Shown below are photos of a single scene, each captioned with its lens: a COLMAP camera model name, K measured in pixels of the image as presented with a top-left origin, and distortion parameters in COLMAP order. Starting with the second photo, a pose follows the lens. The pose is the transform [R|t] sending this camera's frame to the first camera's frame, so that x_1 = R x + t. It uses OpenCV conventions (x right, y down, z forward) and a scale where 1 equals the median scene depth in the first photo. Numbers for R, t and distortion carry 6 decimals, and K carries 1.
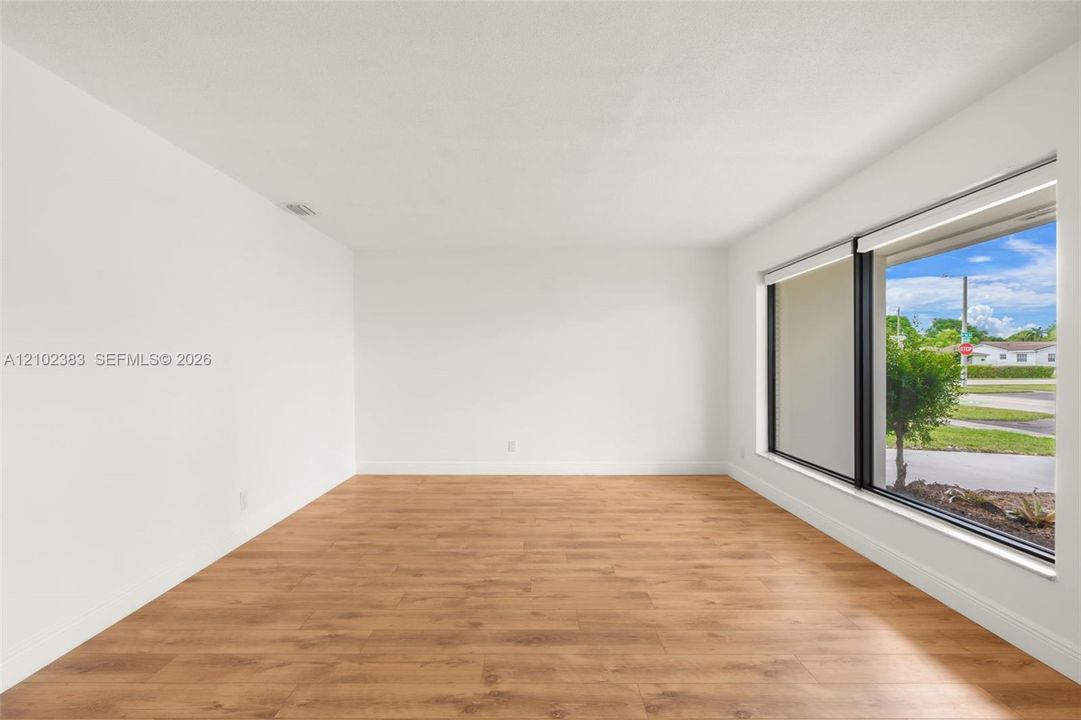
lens RADIAL K [[502.3, 0, 498.0], [0, 502.3, 363.9], [0, 0, 1]] dist [-0.001892, 0.000171]
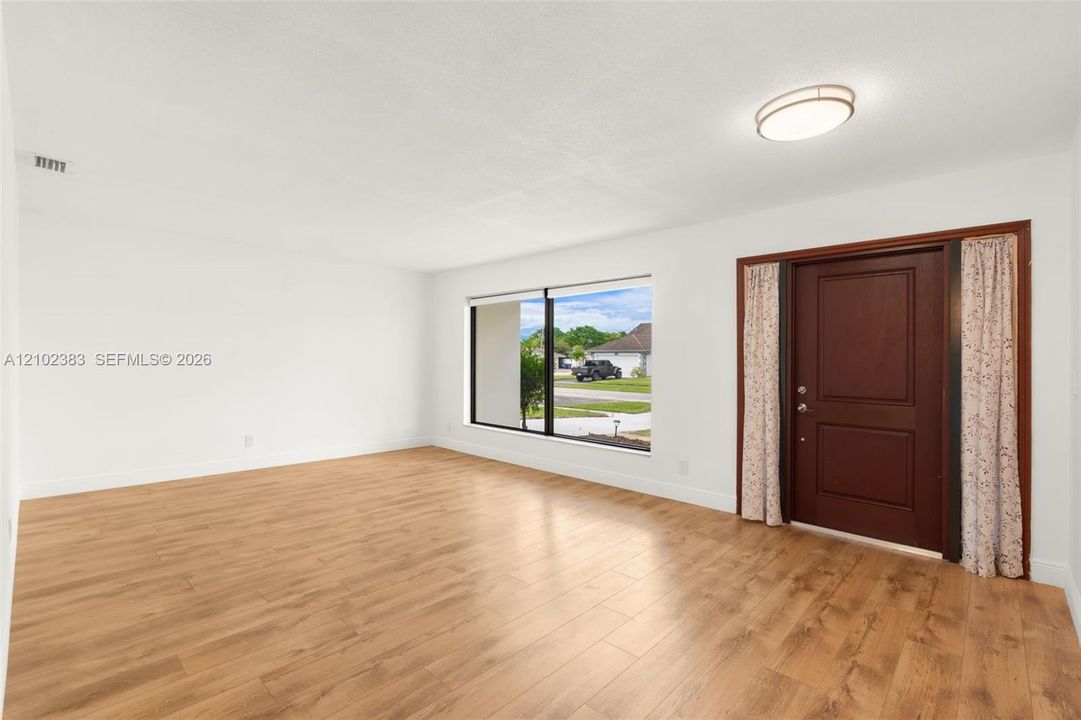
lens RADIAL K [[502.3, 0, 498.0], [0, 502.3, 363.9], [0, 0, 1]] dist [-0.001892, 0.000171]
pose [[0.701929, 0.011360, 0.712156, -0.615868], [-0.016981, 0.999855, 0.000788, 0.003961], [-0.712044, -0.012647, 0.702021, -0.078828]]
